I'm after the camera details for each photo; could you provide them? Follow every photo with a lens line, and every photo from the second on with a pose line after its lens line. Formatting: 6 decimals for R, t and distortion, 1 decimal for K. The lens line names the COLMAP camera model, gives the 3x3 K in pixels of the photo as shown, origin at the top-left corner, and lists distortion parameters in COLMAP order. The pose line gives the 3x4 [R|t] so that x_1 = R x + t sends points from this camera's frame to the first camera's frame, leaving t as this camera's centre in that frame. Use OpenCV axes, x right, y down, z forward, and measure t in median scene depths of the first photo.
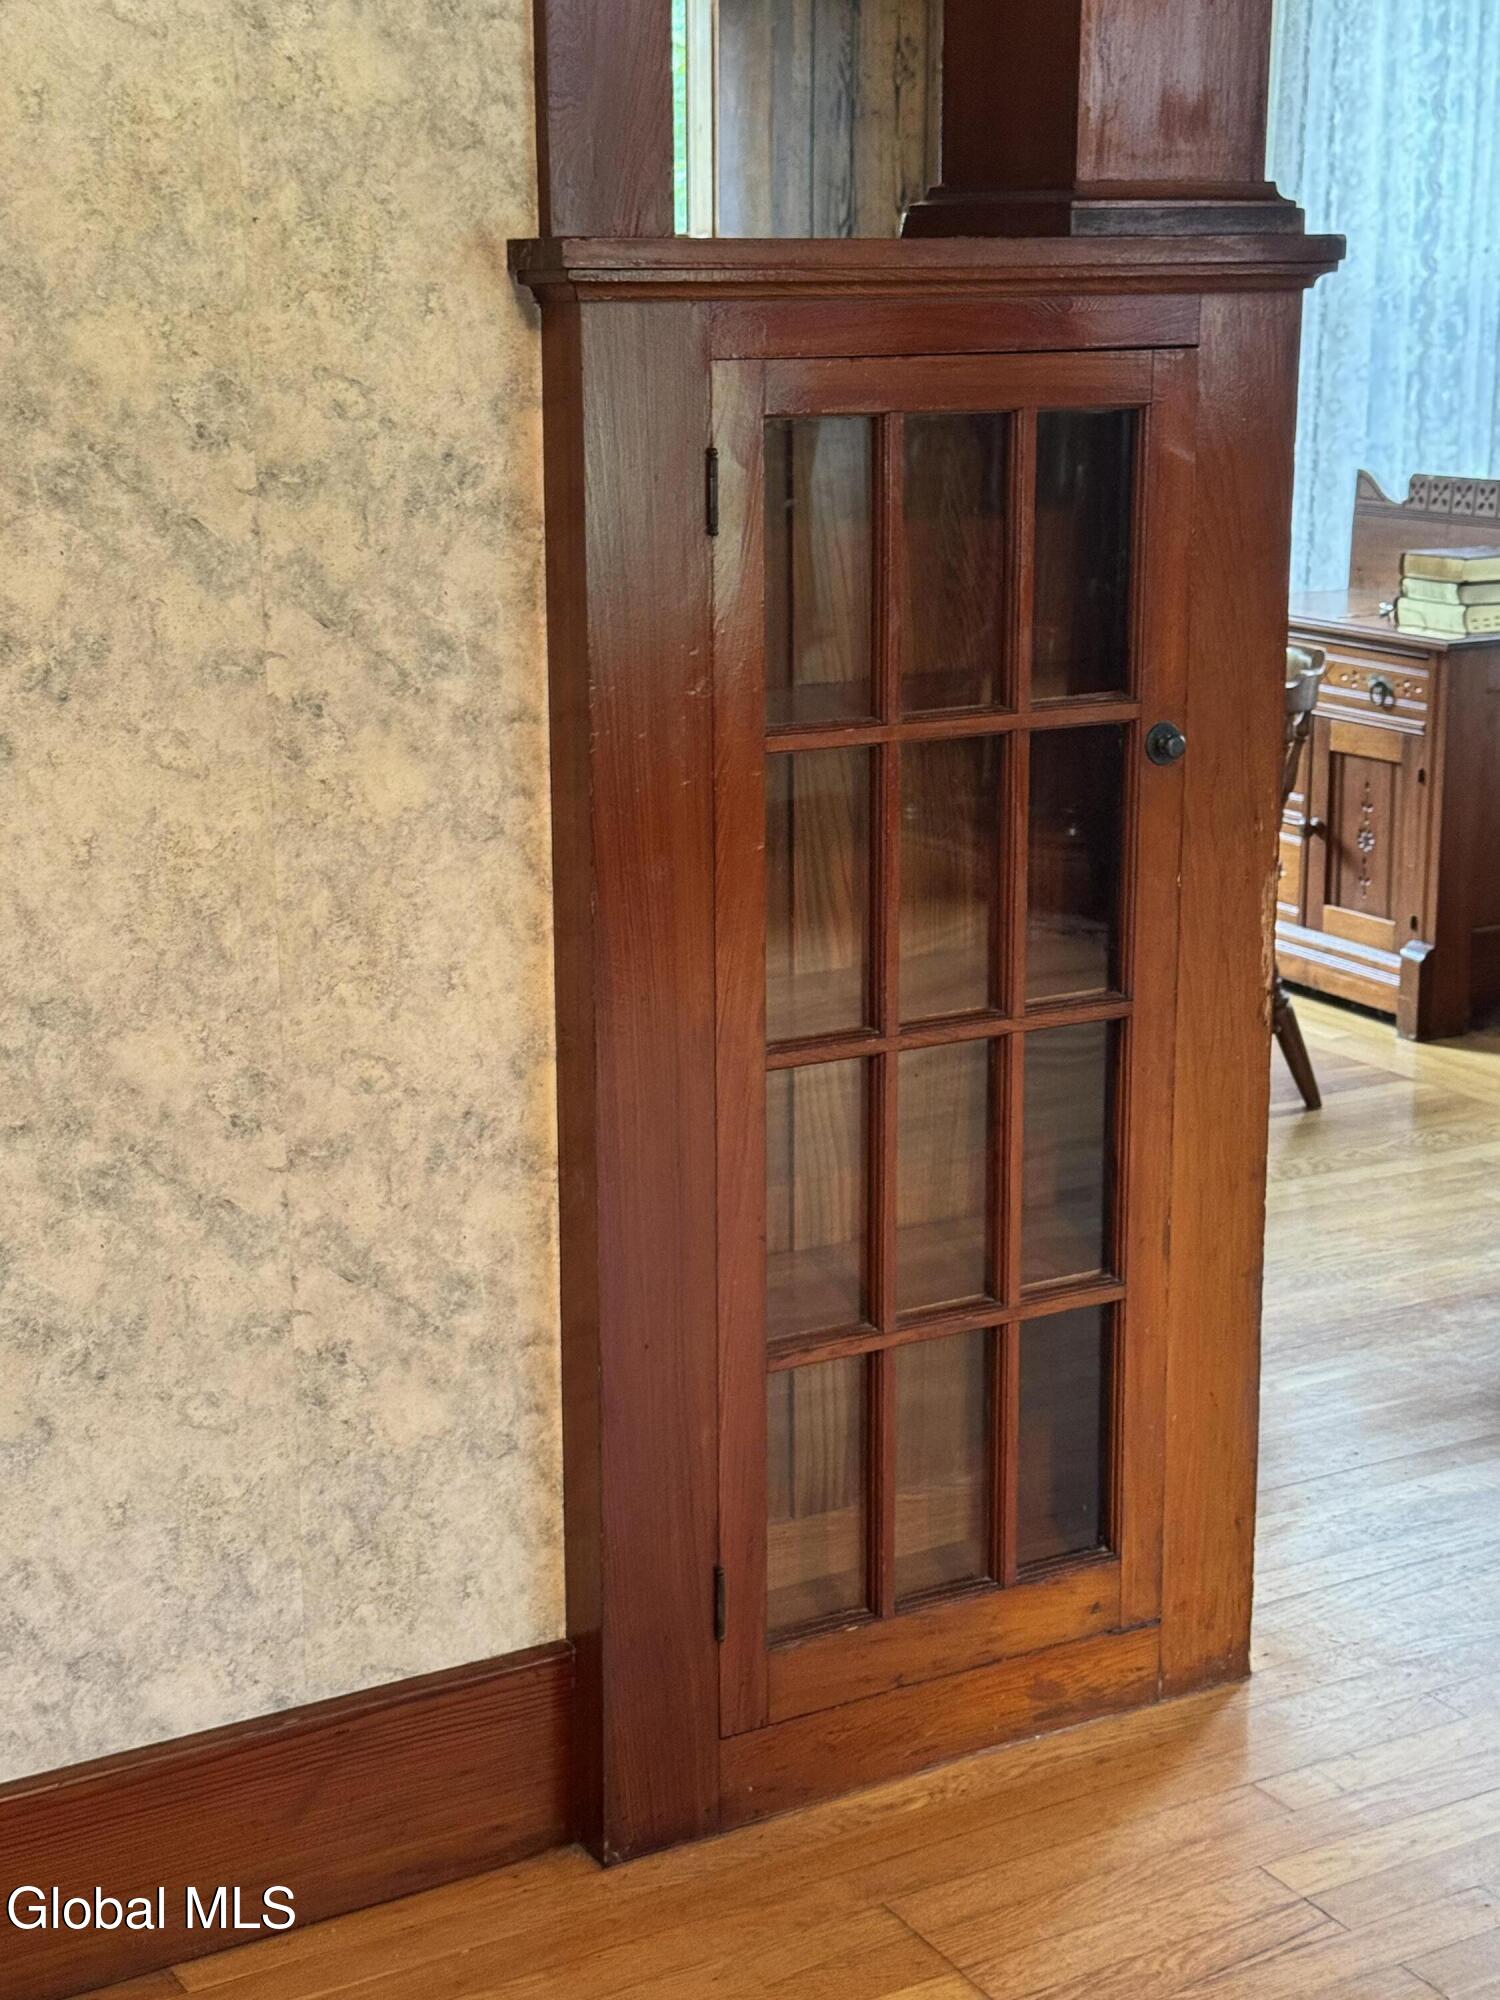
lens RADIAL K [[3016.7, 0, 750.8], [0, 3016.7, 1008.3], [0, 0, 1]] dist [0.149675, 0.000000]
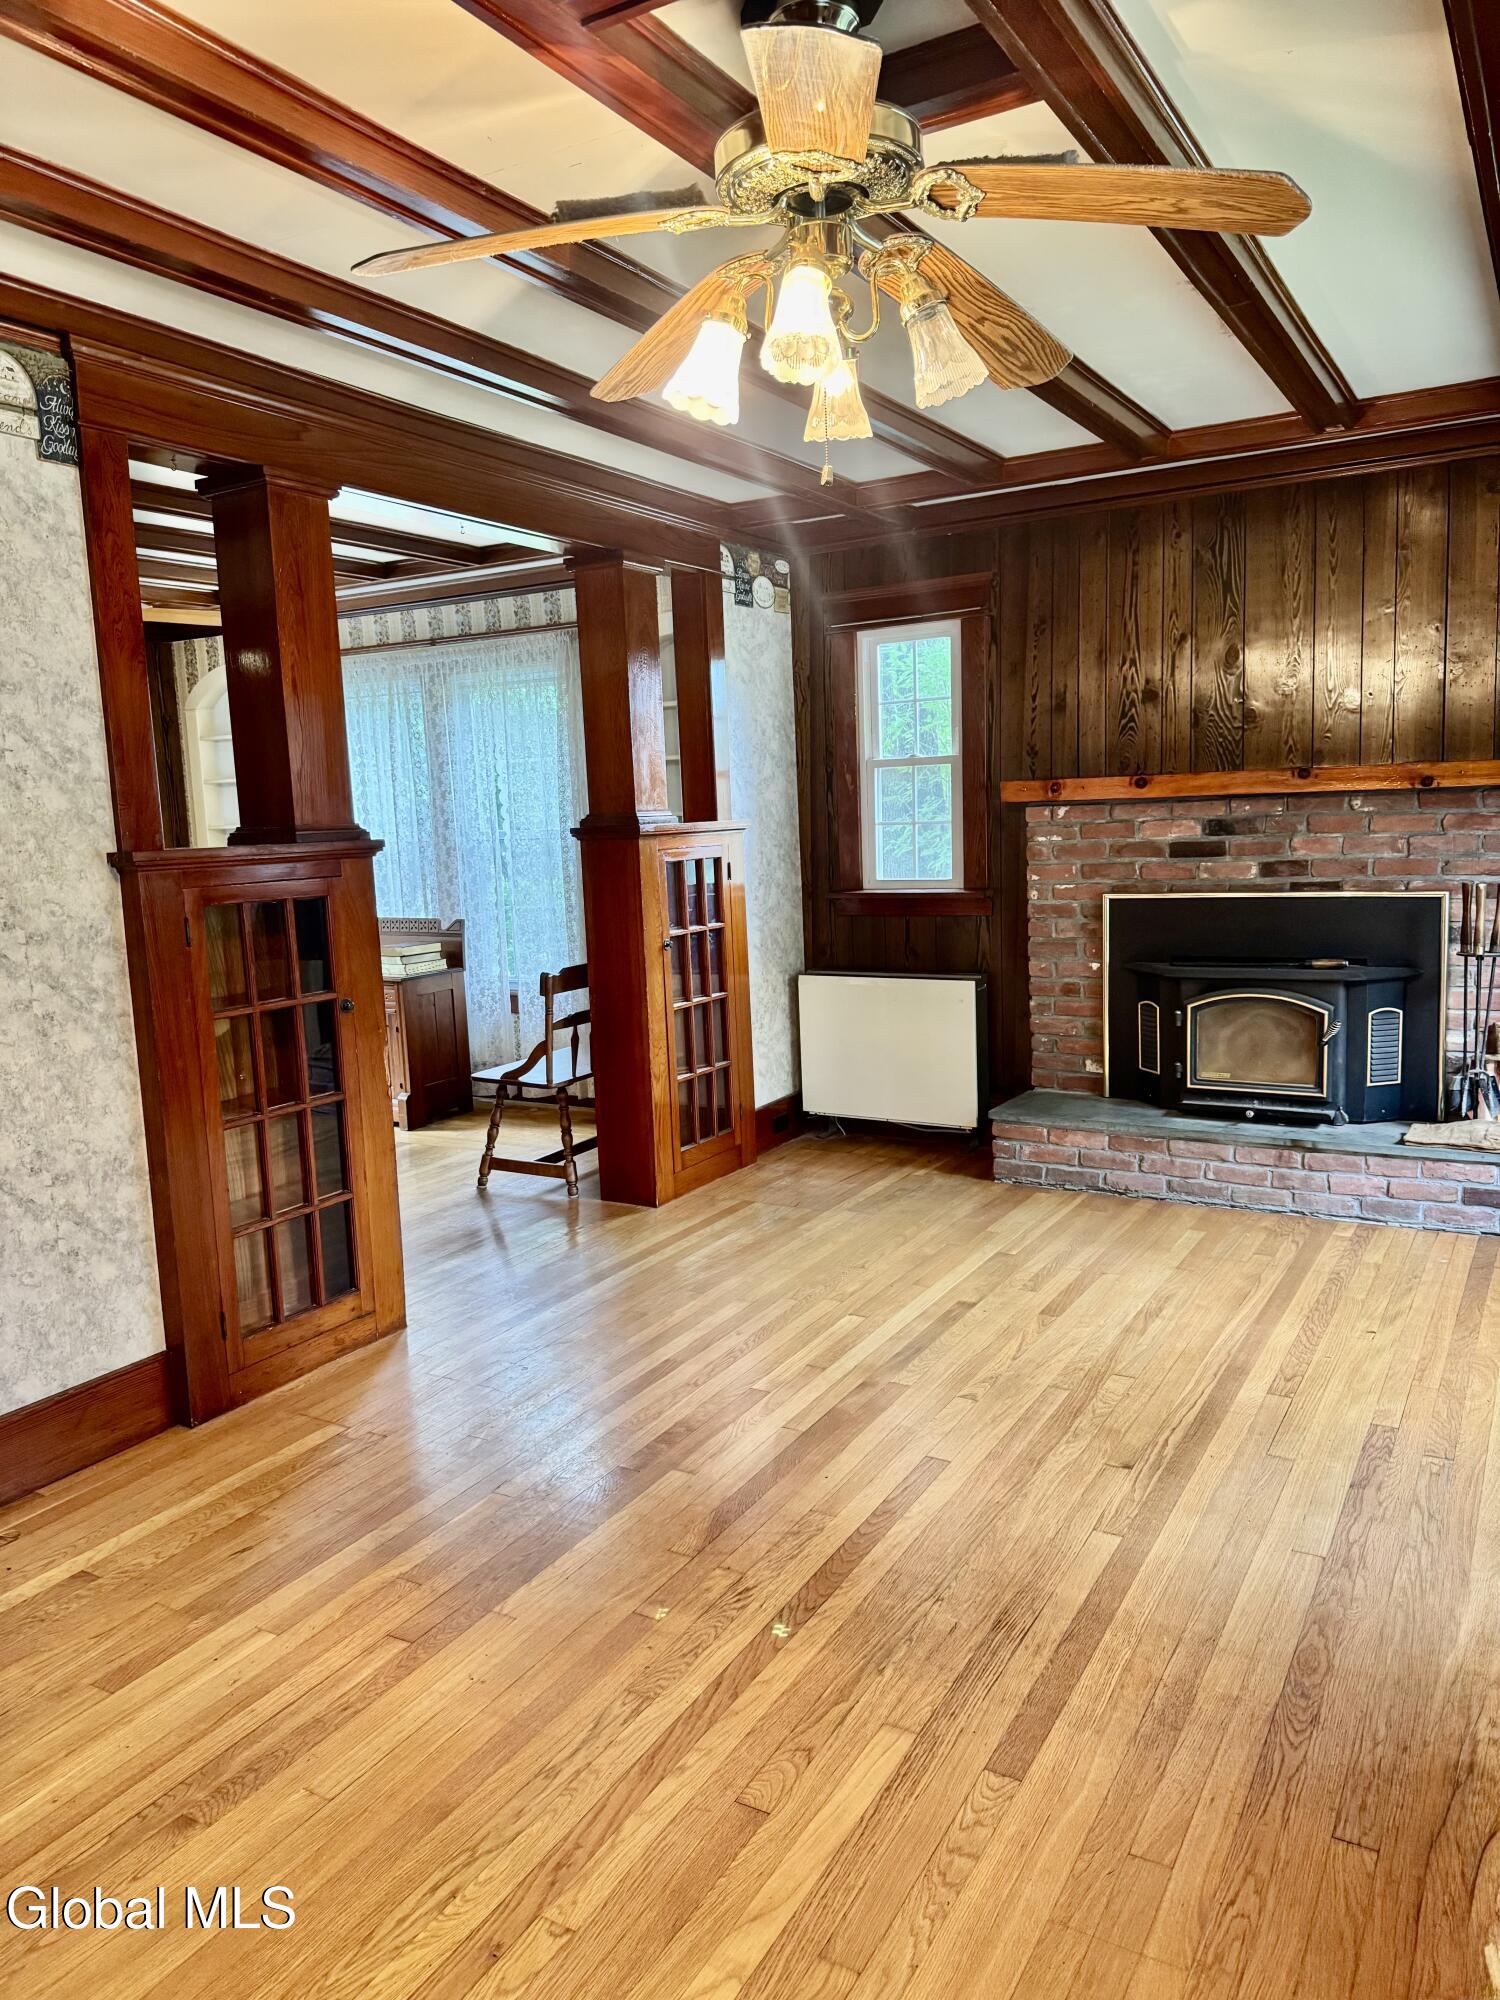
lens RADIAL K [[1421.8, 0, 750.1], [0, 1421.8, 998.5], [0, 0, 1]] dist [-0.005635, -0.005265]
pose [[0.872217, -0.093807, 0.480039, -0.196637], [0.150020, 0.985440, -0.080011, 0.081238], [-0.465544, 0.141802, 0.873591, -0.428582]]
